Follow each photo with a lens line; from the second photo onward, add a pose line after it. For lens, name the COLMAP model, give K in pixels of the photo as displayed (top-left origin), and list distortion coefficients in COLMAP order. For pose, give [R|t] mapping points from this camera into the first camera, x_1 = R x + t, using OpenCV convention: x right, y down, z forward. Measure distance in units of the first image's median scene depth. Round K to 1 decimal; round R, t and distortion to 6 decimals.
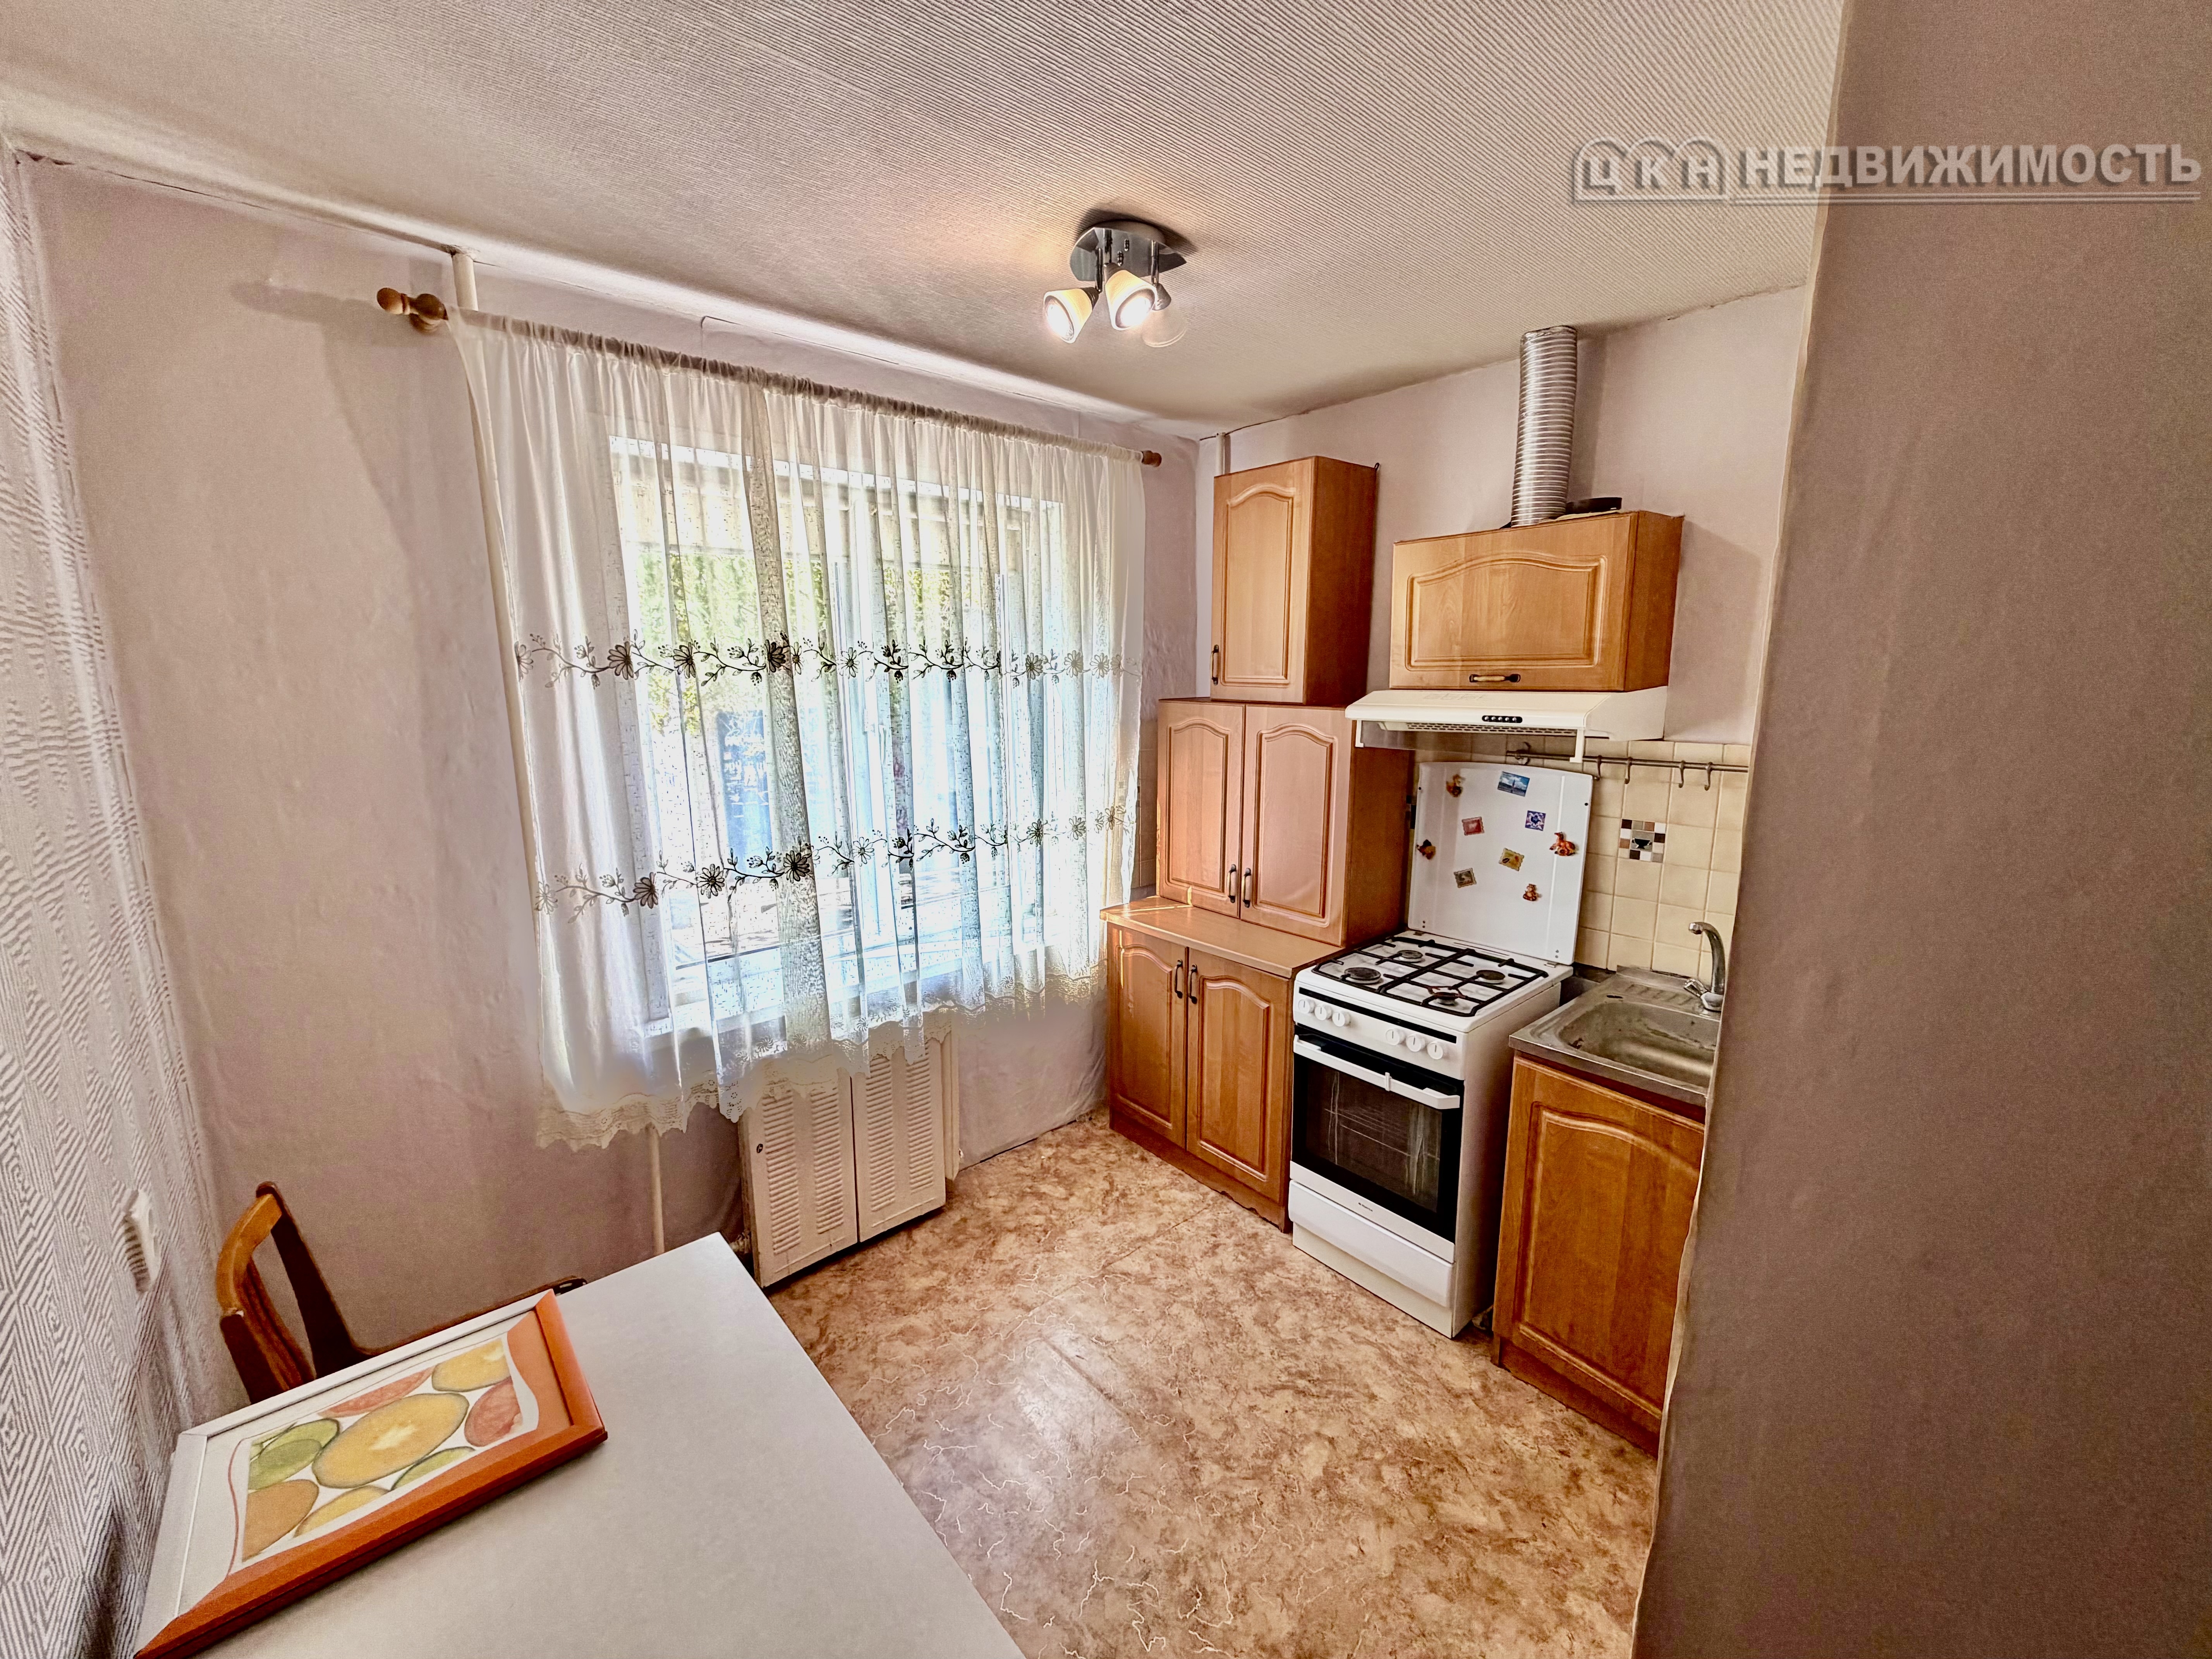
lens RADIAL K [[885.7, 0, 1100.8], [0, 885.7, 828.2], [0, 0, 1]] dist [0.002506, -0.000419]
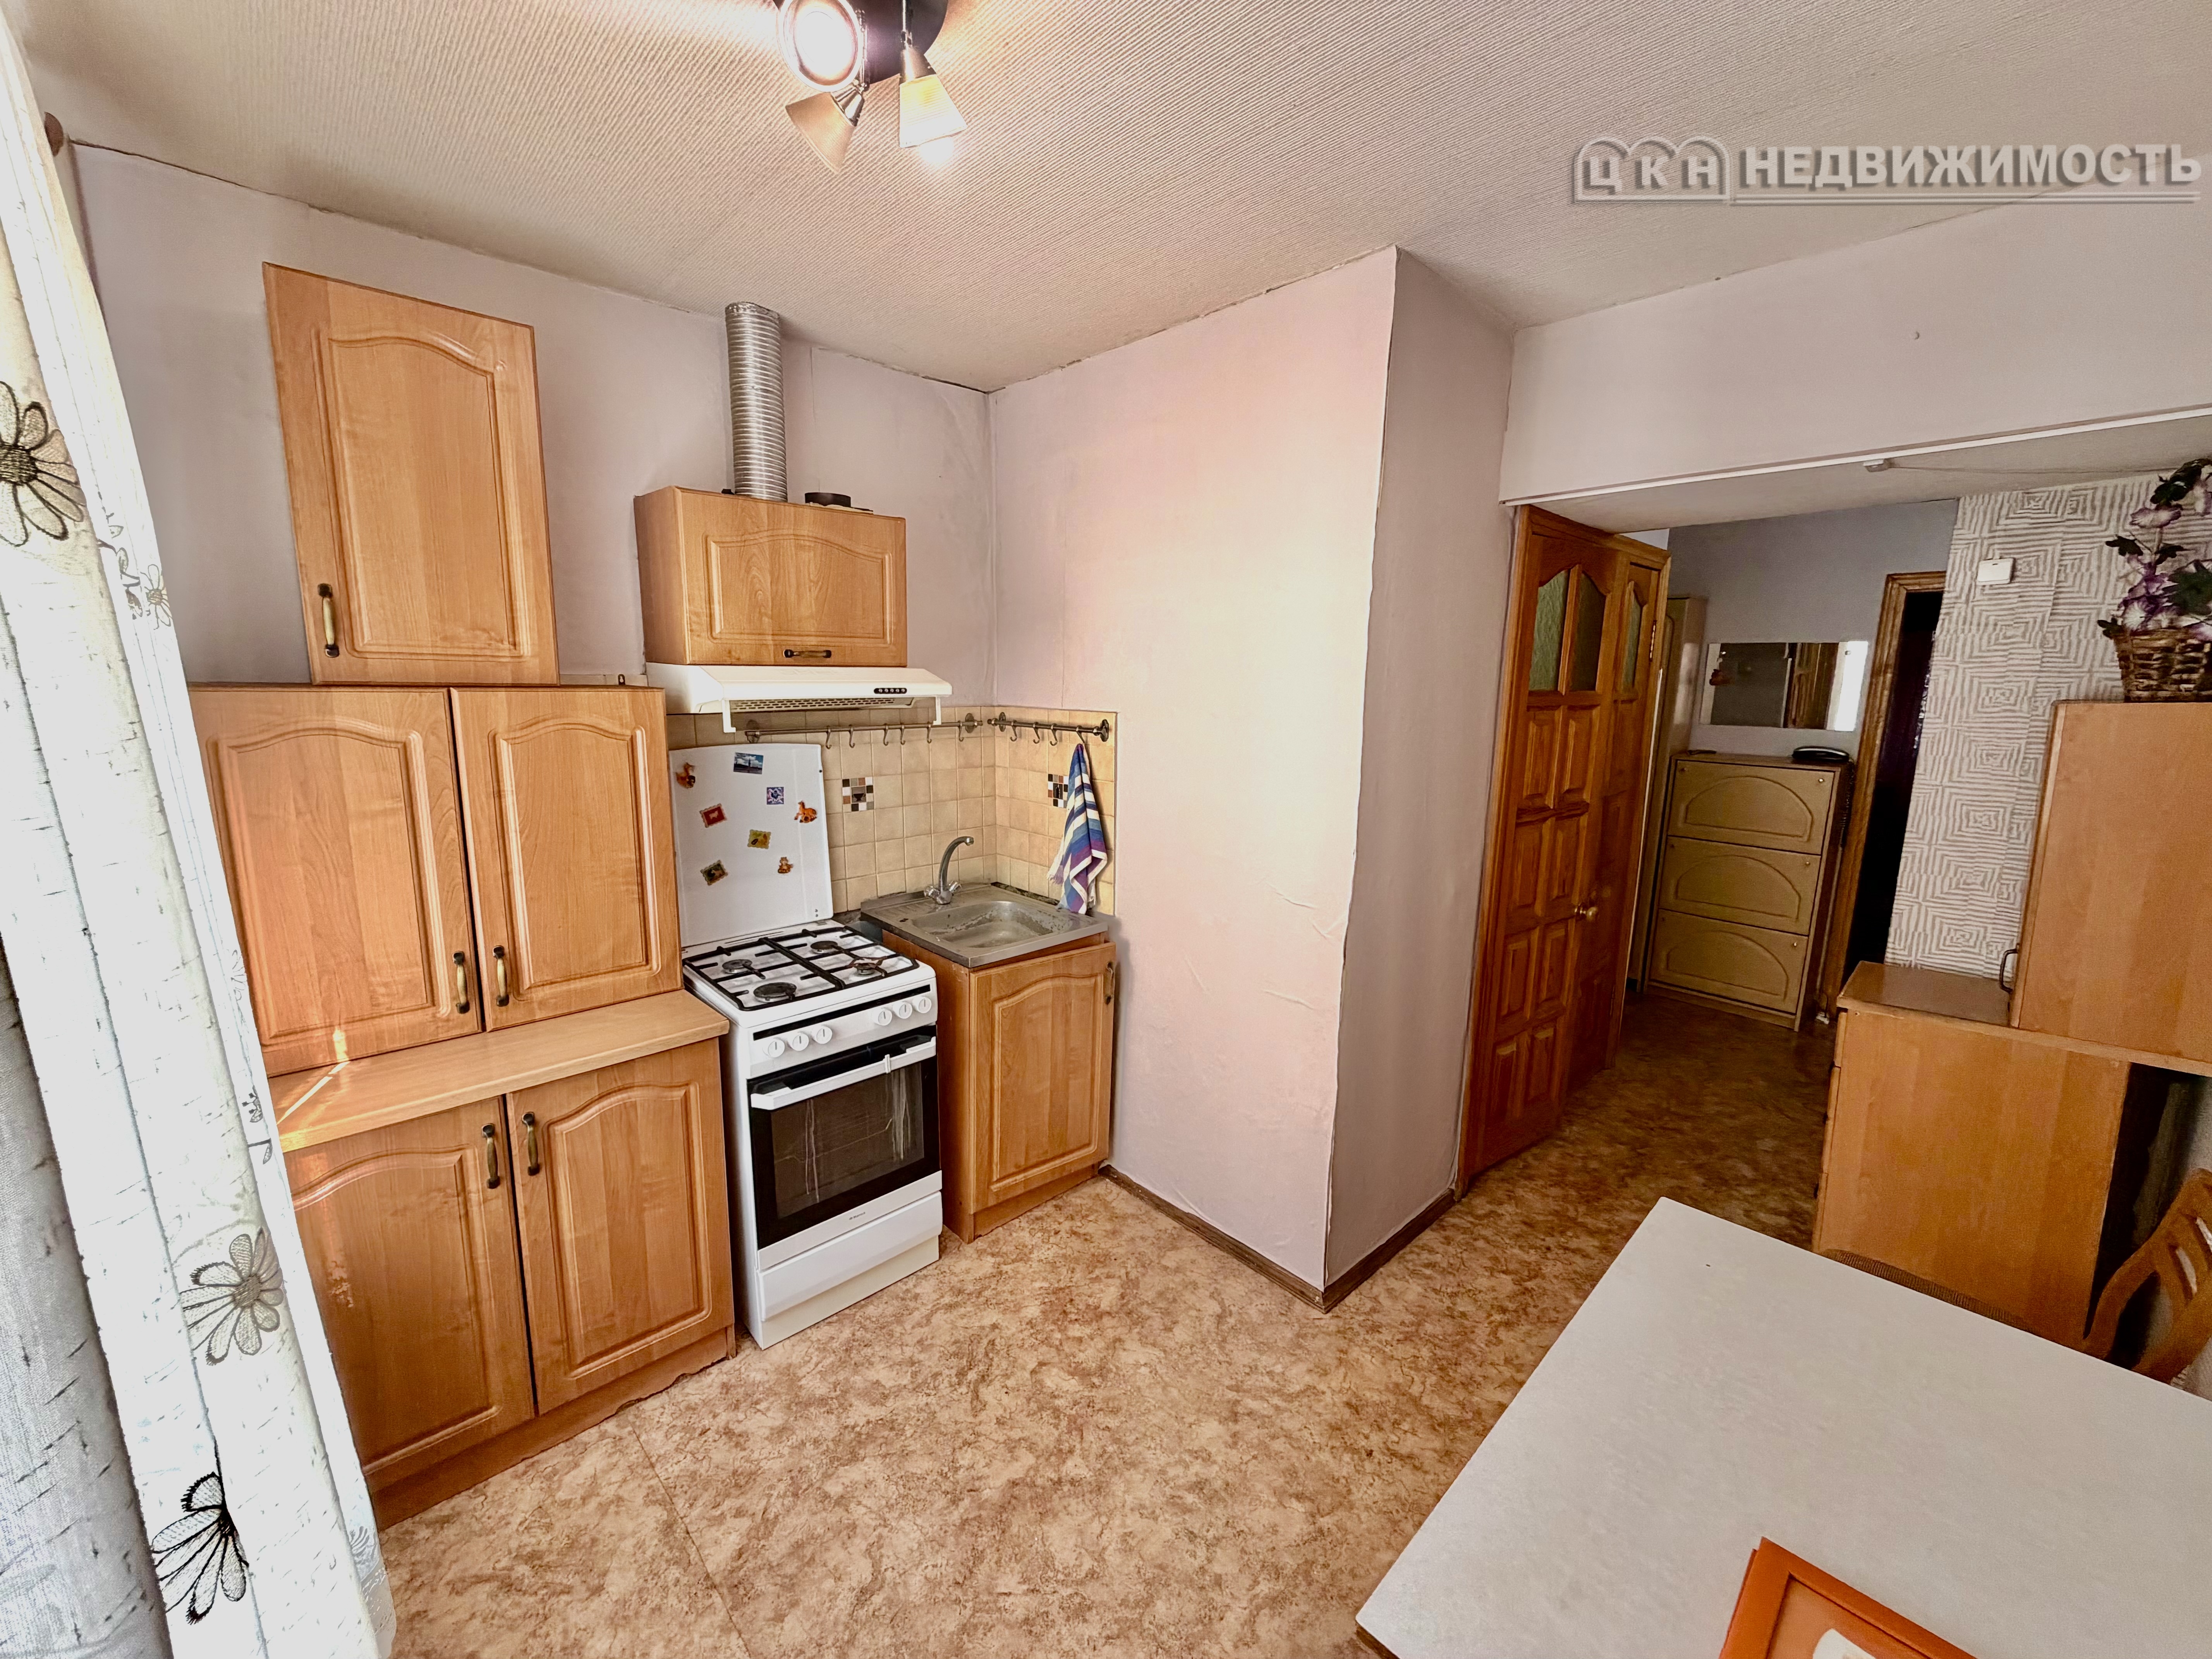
lens RADIAL K [[885.7, 0, 1097.0], [0, 885.7, 826.4], [0, 0, 1]] dist [0.002506, -0.000419]
pose [[-0.039656, -0.166684, 0.985213, -0.557164], [0.170120, 0.970467, 0.171037, -0.089002], [-0.984625, 0.174387, -0.010128, 0.675254]]
